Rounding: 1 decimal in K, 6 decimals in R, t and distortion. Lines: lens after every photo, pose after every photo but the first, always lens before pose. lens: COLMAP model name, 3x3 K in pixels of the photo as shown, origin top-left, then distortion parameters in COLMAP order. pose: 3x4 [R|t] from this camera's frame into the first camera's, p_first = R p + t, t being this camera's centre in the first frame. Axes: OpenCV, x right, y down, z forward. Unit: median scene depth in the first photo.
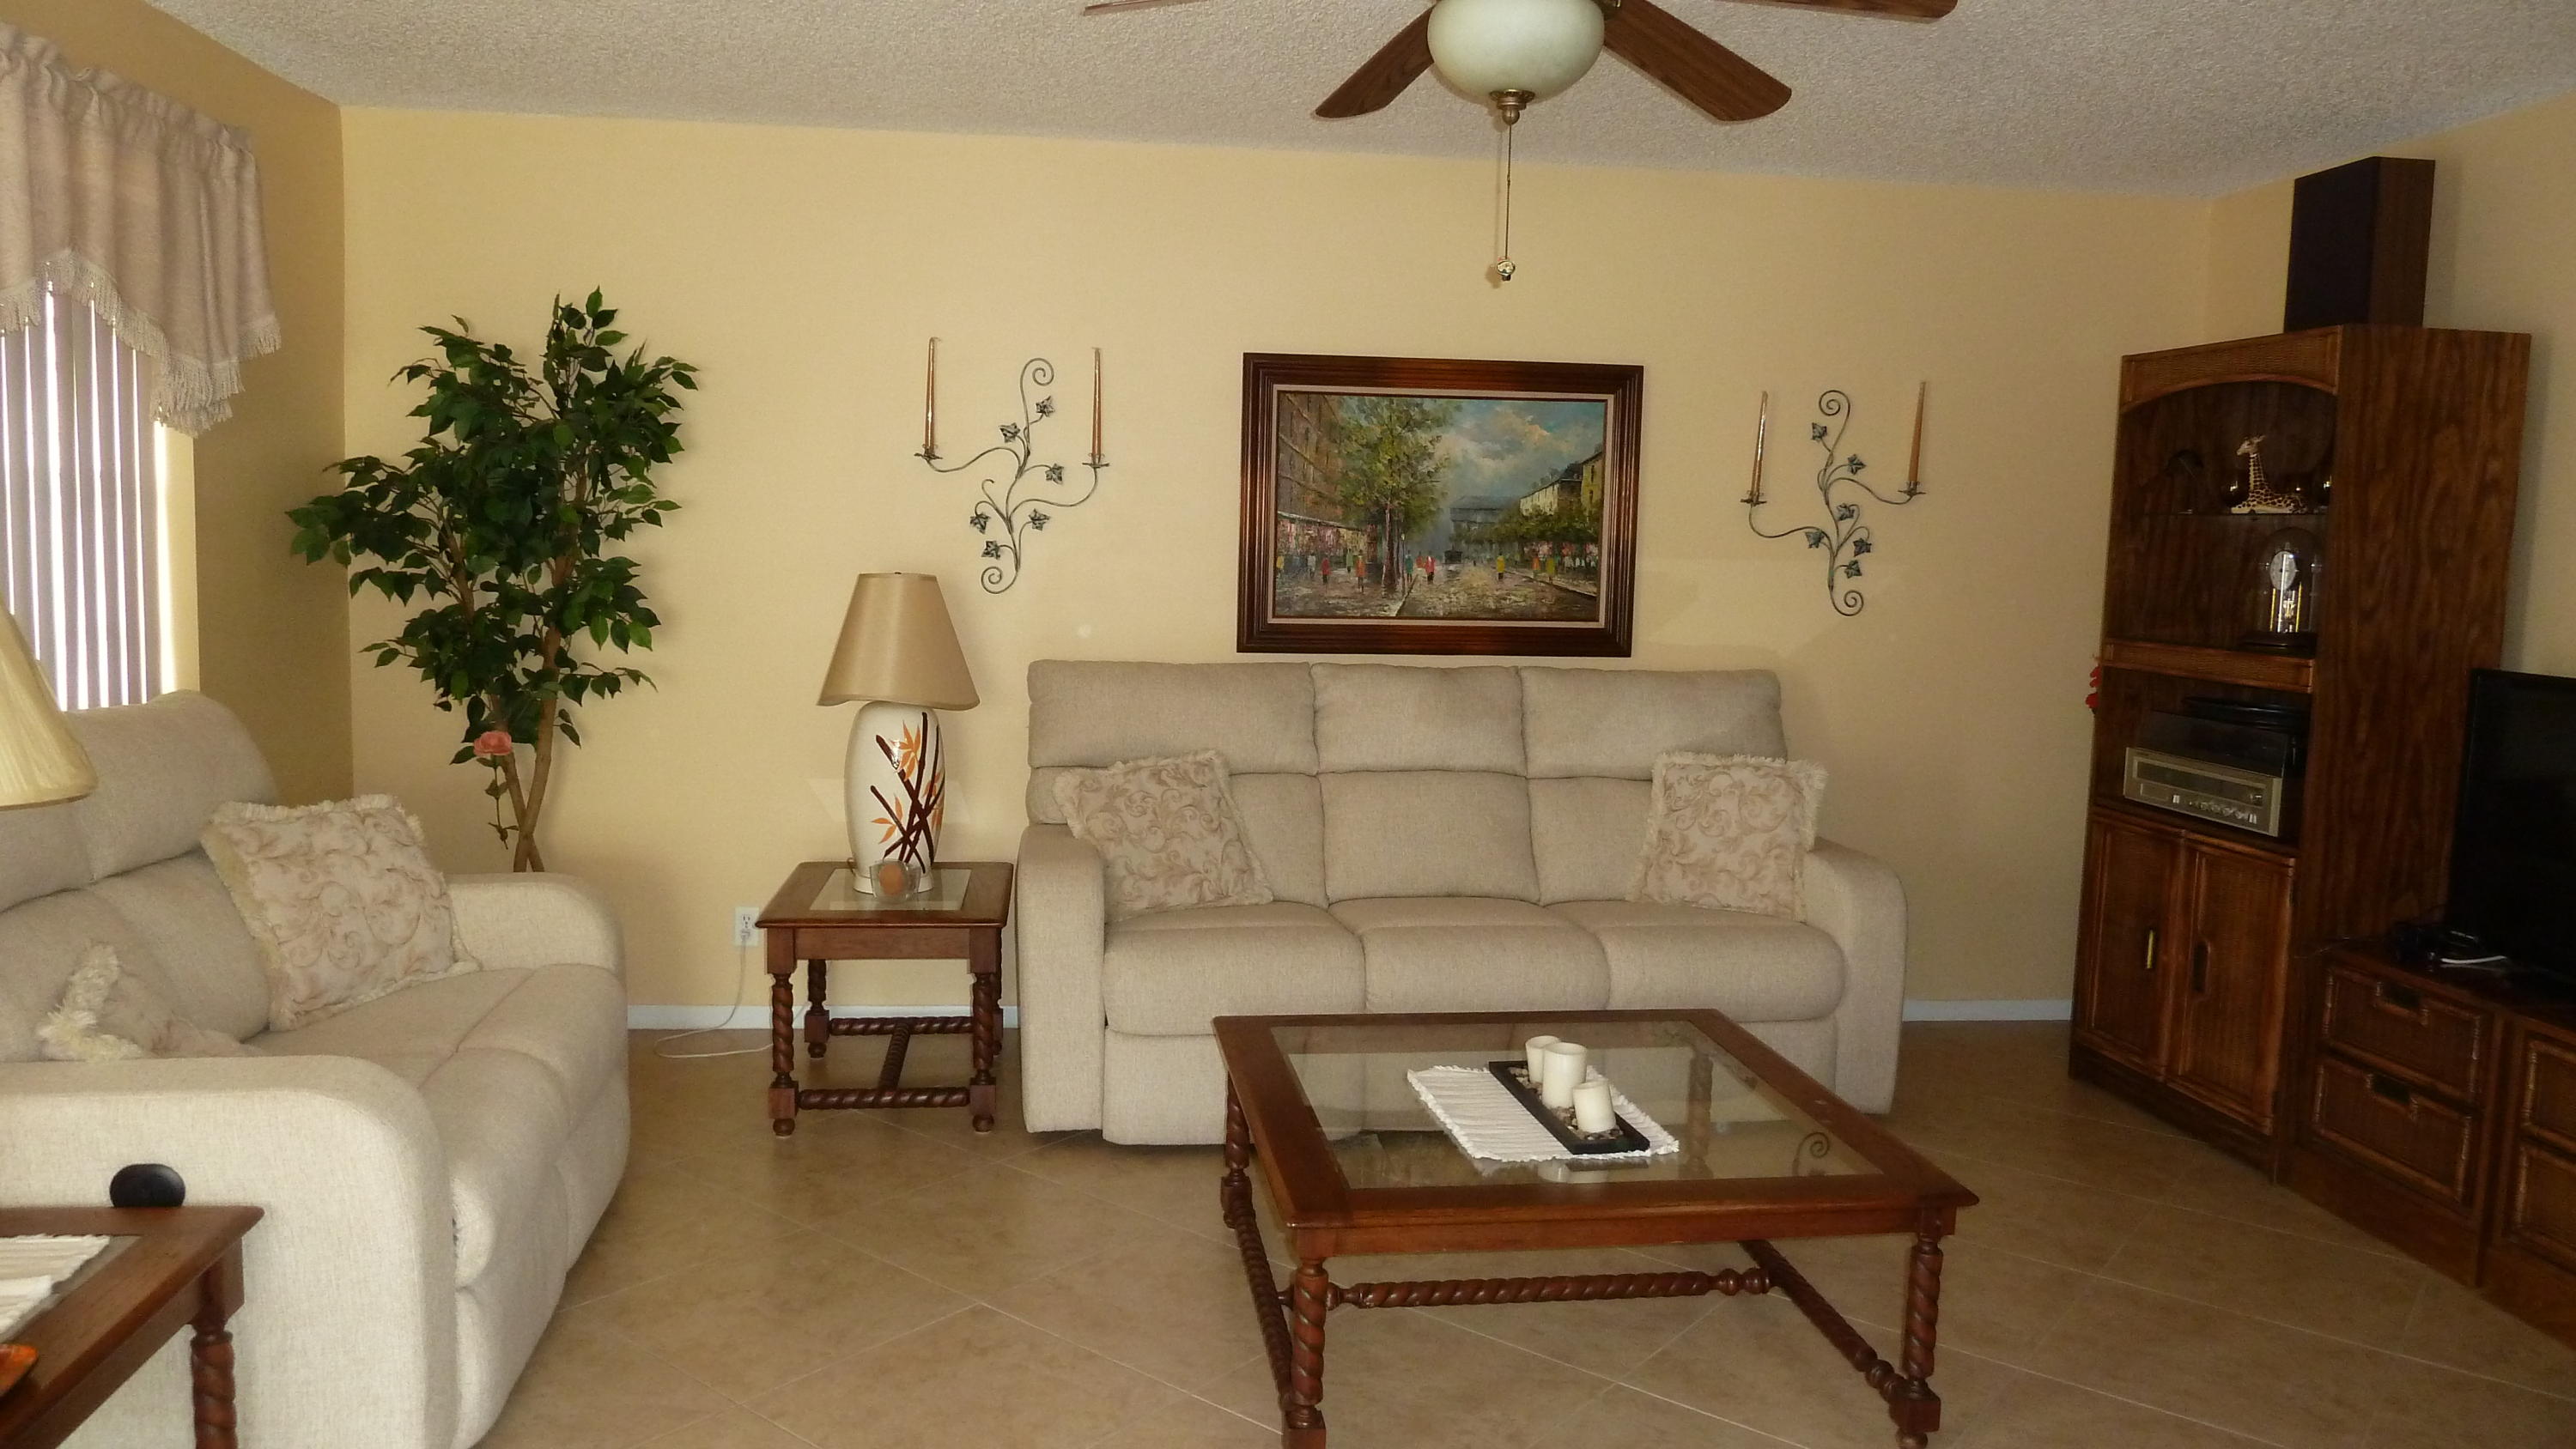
lens RADIAL K [[1780.0, 0, 1282.2], [0, 1780.0, 720.2], [0, 0, 1]] dist [-0.032717, 0.006903]
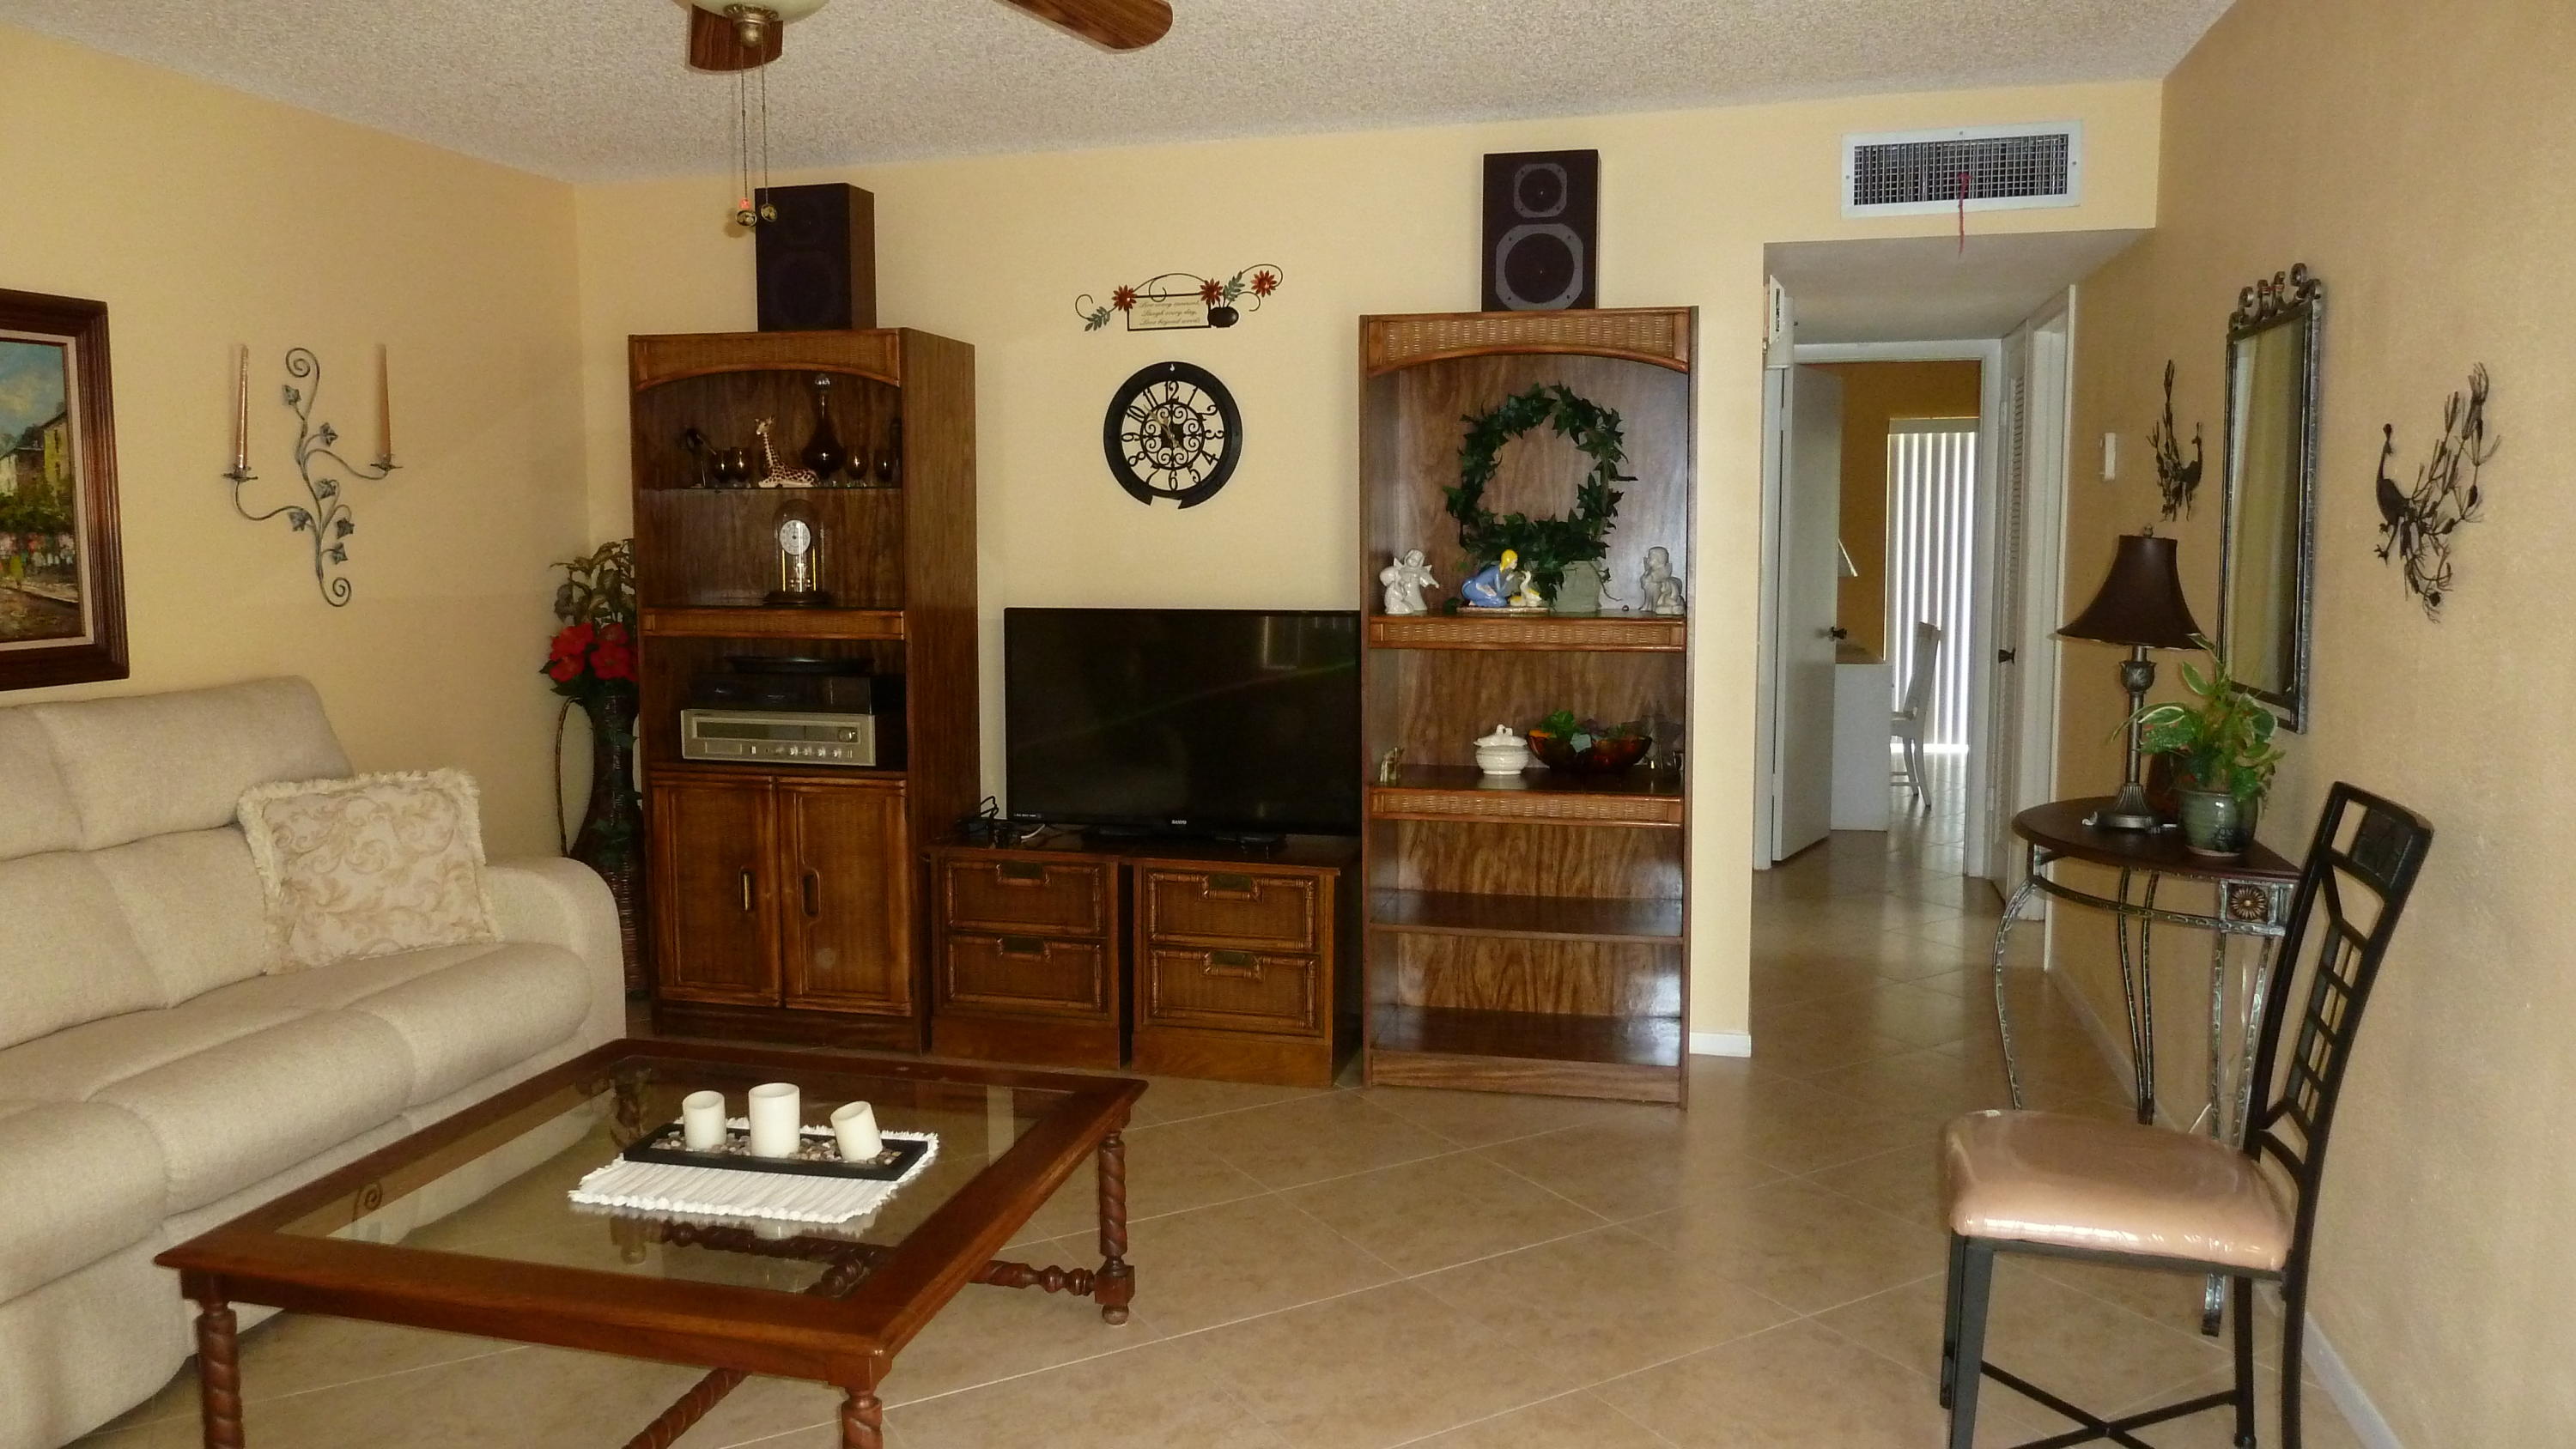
lens RADIAL K [[1776.0, 0, 1288.0], [0, 1776.0, 724.5], [0, 0, 1]] dist [-0.040701, 0.005022]
pose [[0.355328, -0.126627, 0.926125, -0.355824], [0.106486, 0.989815, 0.094479, -0.035910], [-0.928656, 0.065048, 0.365193, 0.268805]]
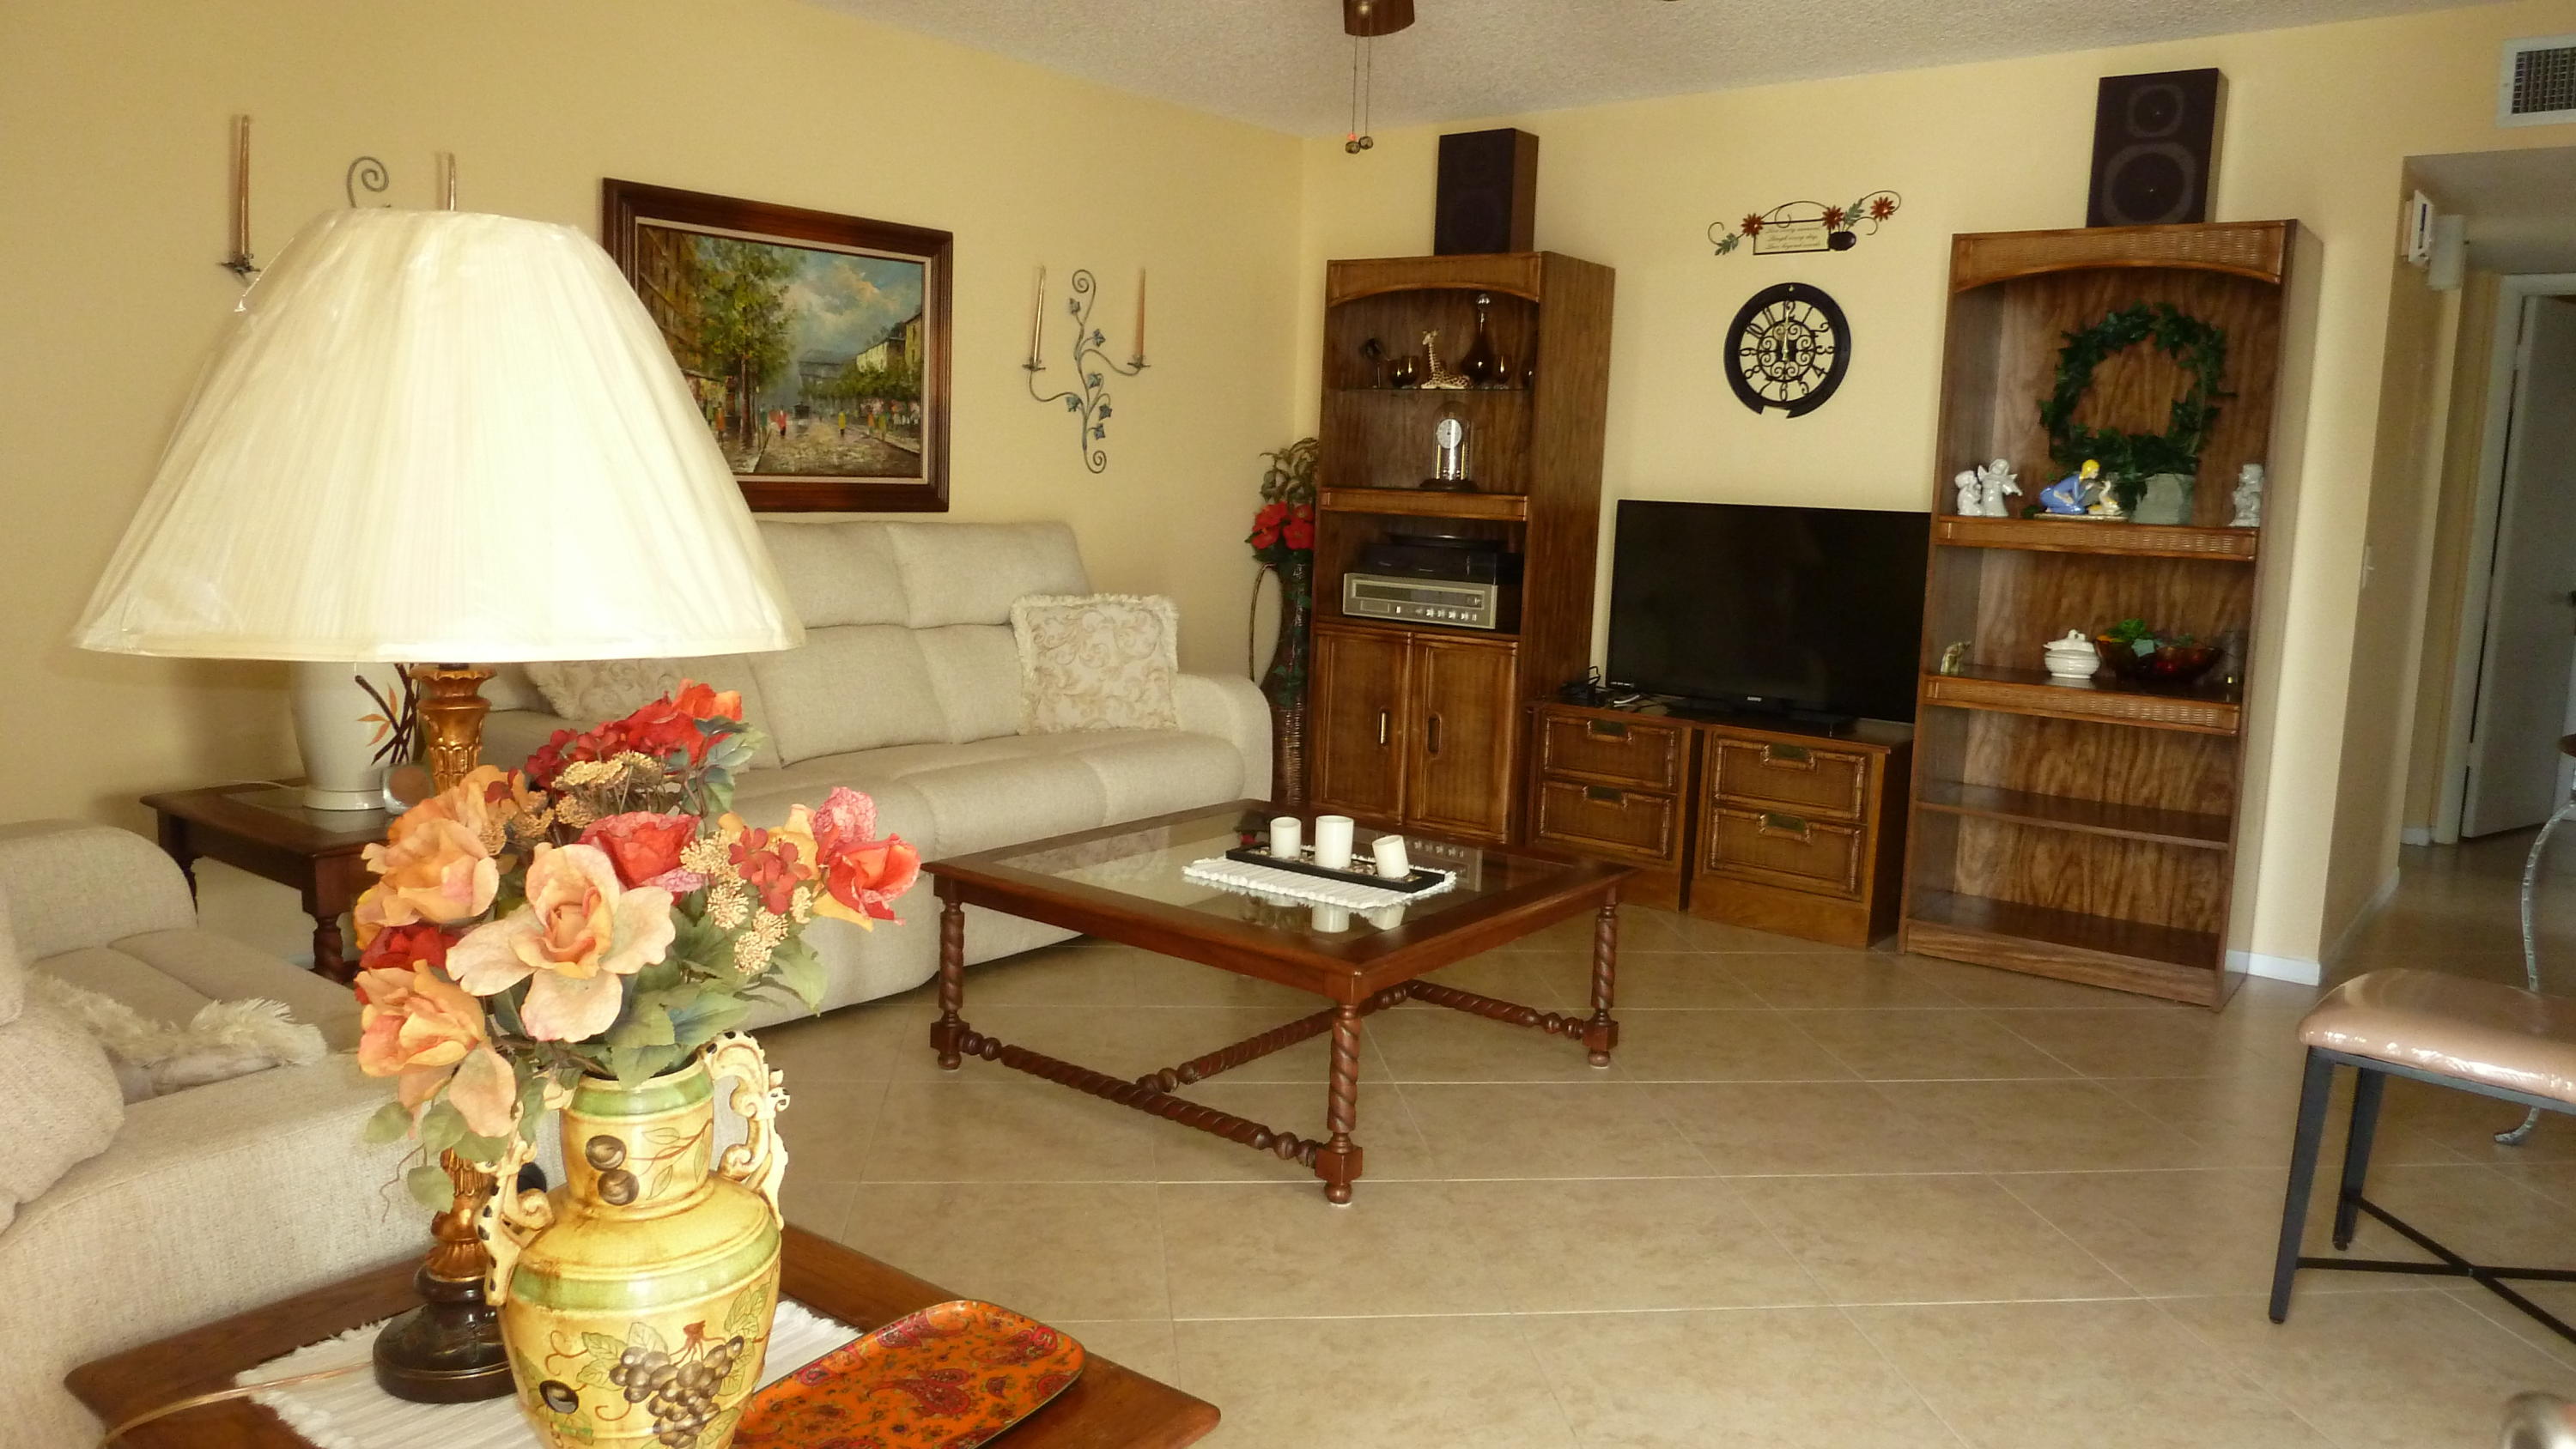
lens RADIAL K [[1780.0, 0, 1282.2], [0, 1780.0, 720.2], [0, 0, 1]] dist [-0.032717, 0.006903]
pose [[0.704397, -0.096161, 0.703262, -0.444790], [0.054339, 0.995179, 0.081649, 0.012909], [-0.707723, -0.019299, 0.706226, 0.121890]]
